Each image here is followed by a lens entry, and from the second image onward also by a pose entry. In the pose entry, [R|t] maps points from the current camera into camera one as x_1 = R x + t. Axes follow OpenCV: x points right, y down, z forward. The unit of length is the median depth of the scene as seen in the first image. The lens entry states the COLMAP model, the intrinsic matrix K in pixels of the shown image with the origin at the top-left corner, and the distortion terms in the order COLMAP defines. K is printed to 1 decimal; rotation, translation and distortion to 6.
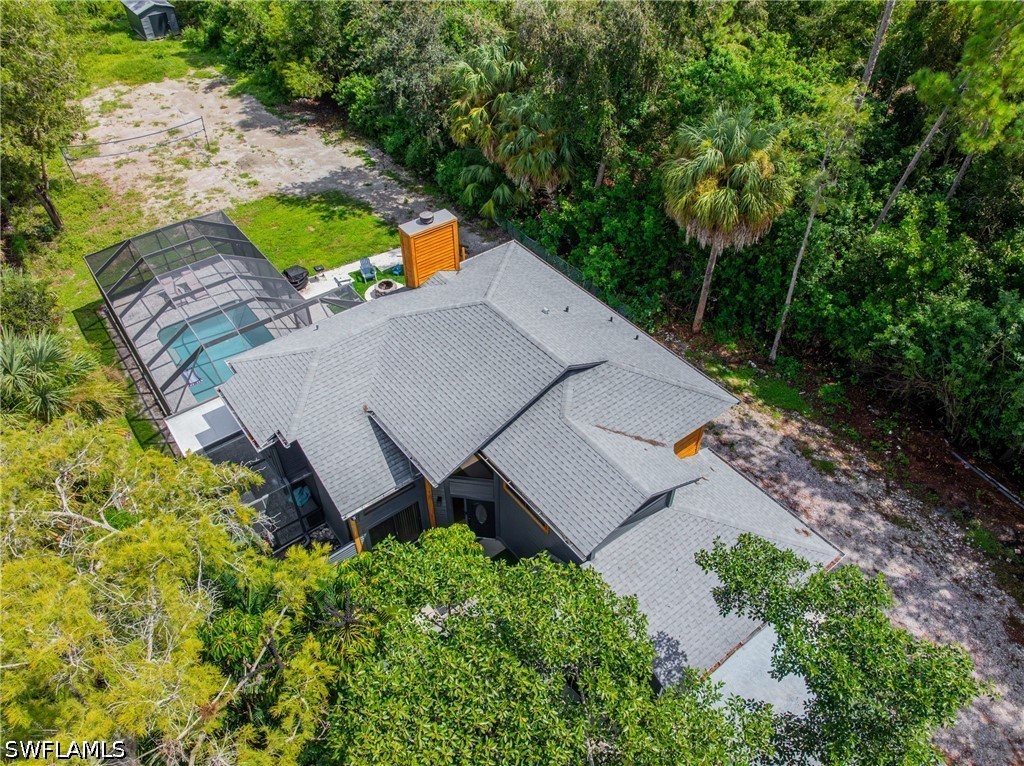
lens RADIAL K [[723.2, 0, 514.8], [0, 723.2, 381.8], [0, 0, 1]] dist [-0.040600, -0.000764]
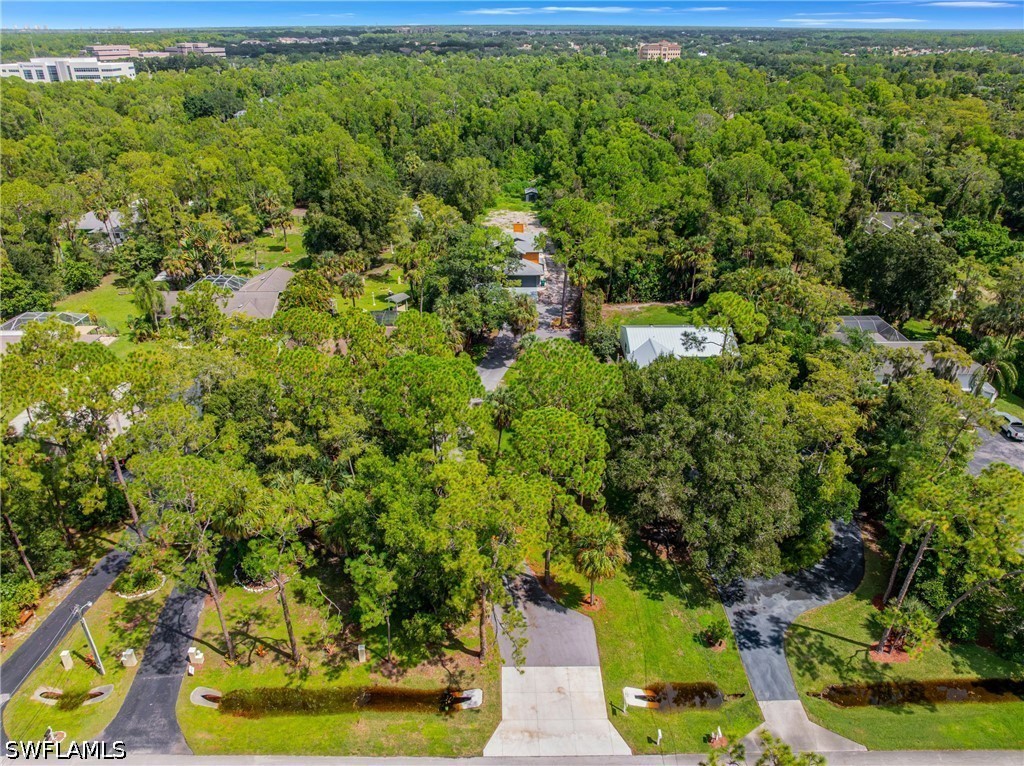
lens RADIAL K [[723.2, 0, 511.3], [0, 723.2, 384.7], [0, 0, 1]] dist [-0.040600, -0.000764]
pose [[0.808248, 0.265563, -0.525559, 2.317948], [-0.401106, 0.901735, -0.161211, 1.365618], [0.431103, 0.341103, 0.835344, -2.438583]]
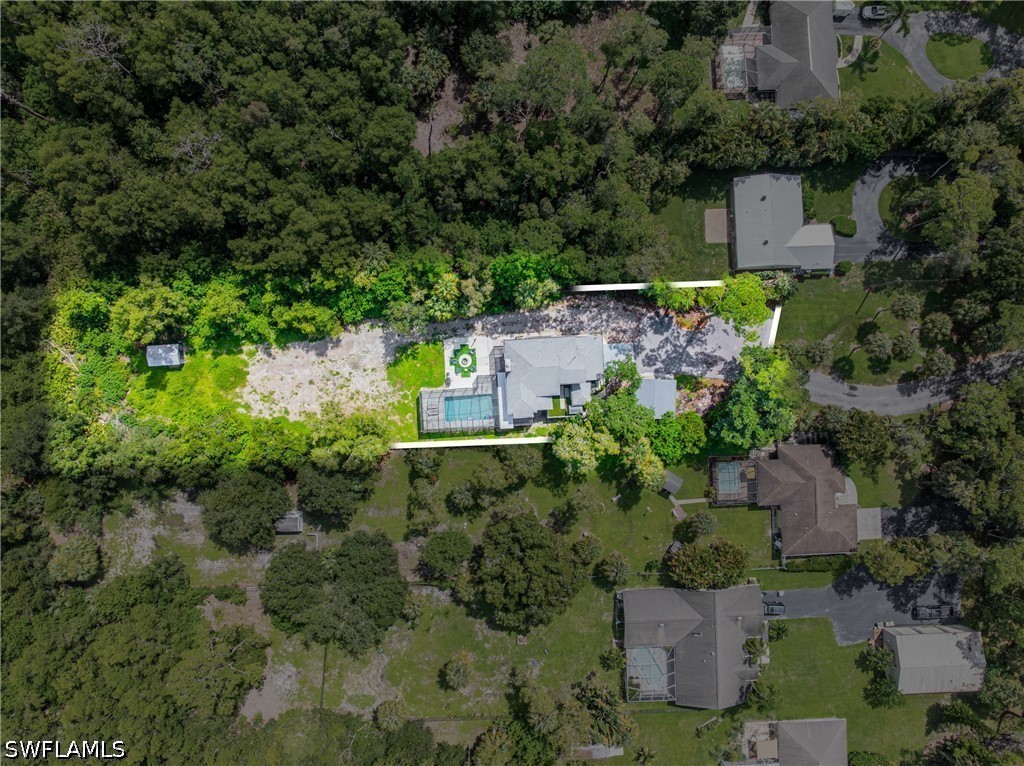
lens RADIAL K [[723.2, 0, 511.4], [0, 723.2, 379.7], [0, 0, 1]] dist [-0.040600, -0.000764]
pose [[0.557855, -0.829930, -0.003777, -0.122021], [0.561877, 0.374320, 0.737685, -2.625536], [-0.610813, -0.413643, 0.675134, -1.571704]]
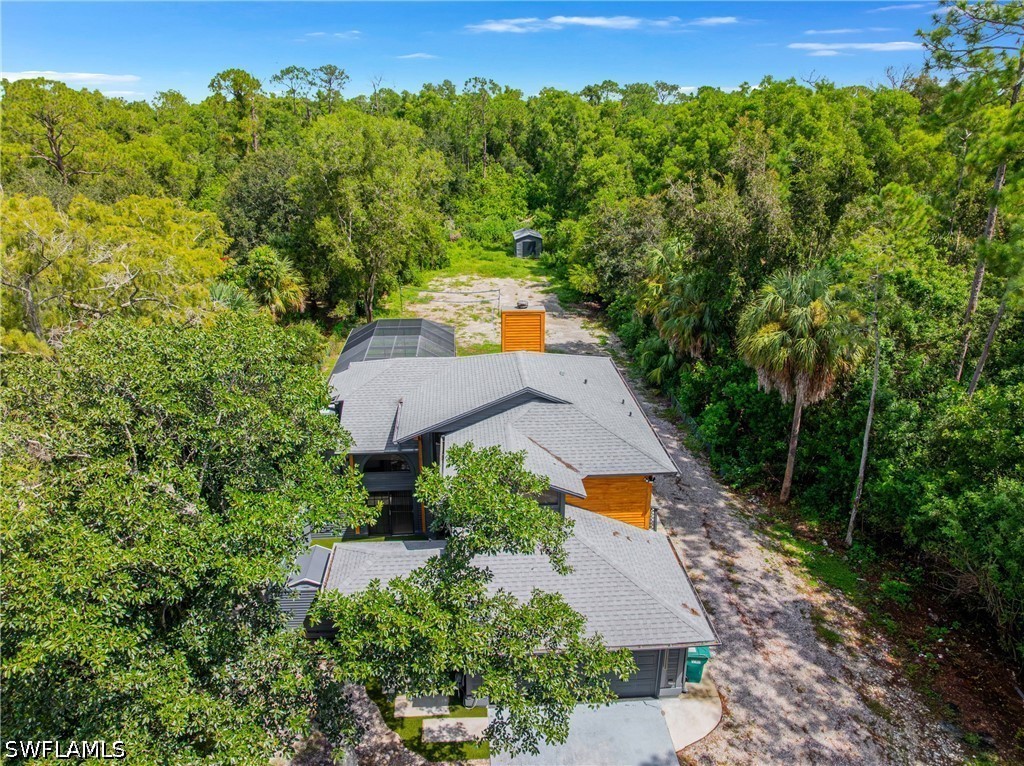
lens RADIAL K [[723.2, 0, 508.7], [0, 723.2, 383.9], [0, 0, 1]] dist [-0.040600, -0.000764]
pose [[0.831581, 0.197804, -0.518987, 0.410516], [-0.381073, 0.882992, -0.274060, 0.192172], [0.404051, 0.425674, 0.809657, 0.005870]]
